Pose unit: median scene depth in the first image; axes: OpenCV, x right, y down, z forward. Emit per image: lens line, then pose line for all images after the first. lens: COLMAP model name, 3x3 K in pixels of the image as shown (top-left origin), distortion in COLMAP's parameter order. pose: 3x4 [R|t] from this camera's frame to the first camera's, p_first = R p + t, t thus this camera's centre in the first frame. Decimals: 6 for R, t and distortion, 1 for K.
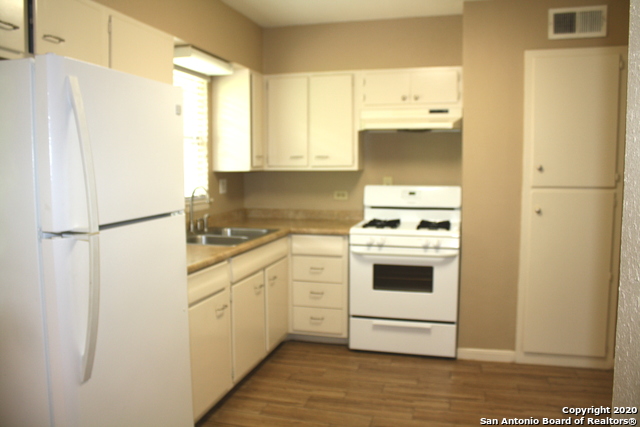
lens RADIAL K [[534.0, 0, 317.0], [0, 534.0, 211.7], [0, 0, 1]] dist [-0.172985, 0.160443]
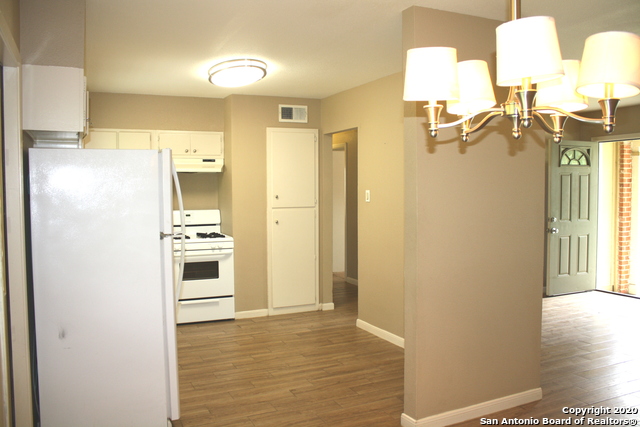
lens RADIAL K [[529.0, 0, 316.8], [0, 529.0, 216.4], [0, 0, 1]] dist [-0.178633, 0.160136]
pose [[0.759214, -0.031795, 0.650064, -0.565475], [0.064335, 0.997581, -0.026344, 0.032794], [-0.647653, 0.061823, 0.759423, -0.371579]]
